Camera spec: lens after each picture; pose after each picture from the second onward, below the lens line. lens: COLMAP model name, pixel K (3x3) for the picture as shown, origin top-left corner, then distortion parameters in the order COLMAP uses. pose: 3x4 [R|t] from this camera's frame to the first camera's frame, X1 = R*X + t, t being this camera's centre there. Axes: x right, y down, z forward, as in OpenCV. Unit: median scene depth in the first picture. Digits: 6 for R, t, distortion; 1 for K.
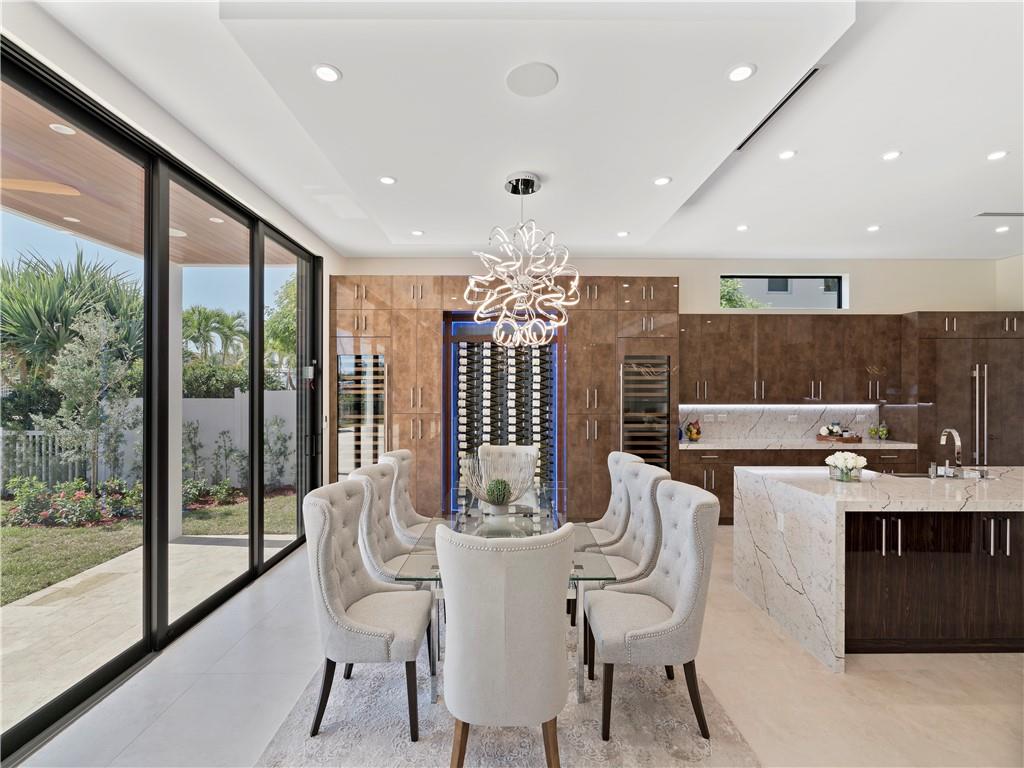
lens RADIAL K [[471.0, 0, 510.7], [0, 471.0, 387.7], [0, 0, 1]] dist [-0.001996, 0.007097]
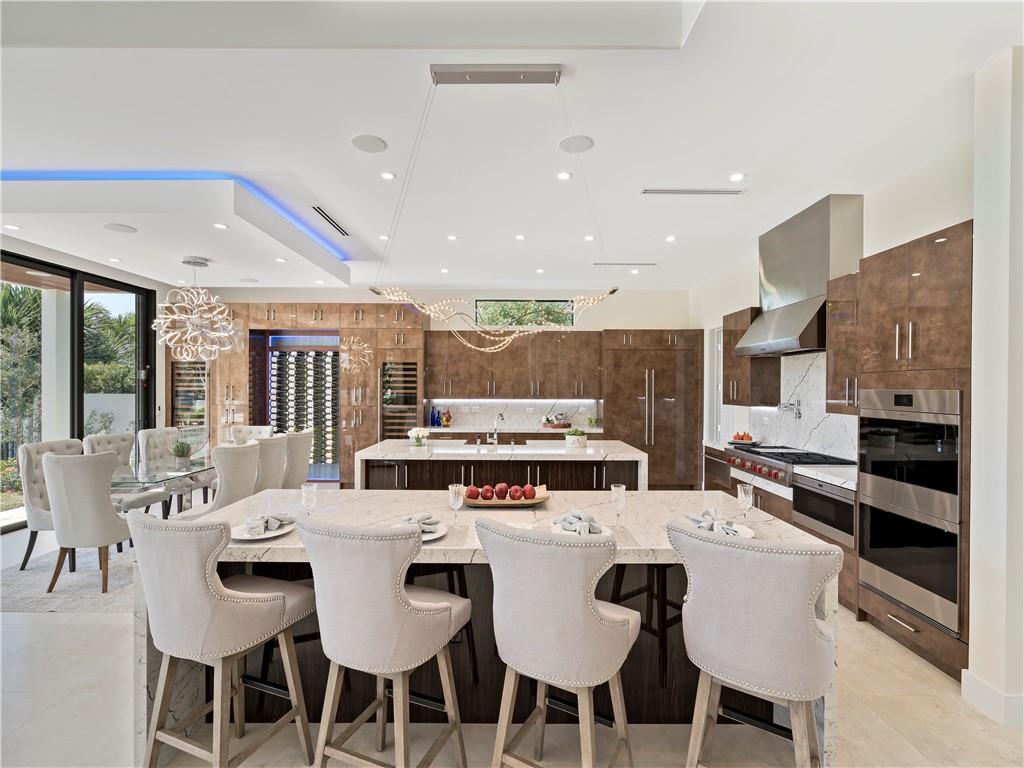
lens RADIAL K [[471.0, 0, 510.7], [0, 471.0, 387.7], [0, 0, 1]] dist [-0.001996, 0.007097]
pose [[0.999355, 0.003591, -0.035743, 0.641527], [-0.003469, 0.999988, 0.003457, -0.001043], [0.035755, -0.003331, 0.999355, -0.330565]]
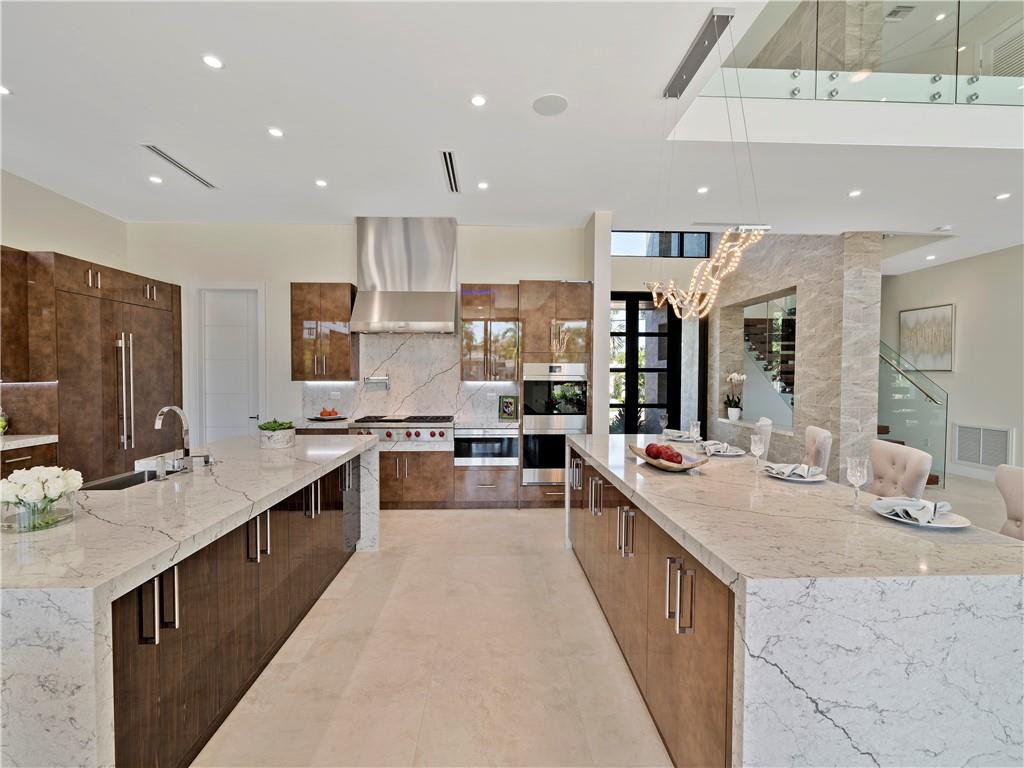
lens RADIAL K [[471.0, 0, 510.7], [0, 471.0, 387.7], [0, 0, 1]] dist [-0.001996, 0.007097]
pose [[-0.003961, -0.031007, 0.999511, 0.127058], [-0.003349, 0.999514, 0.030994, 0.021141], [-0.999987, -0.003224, -0.004063, 0.299640]]
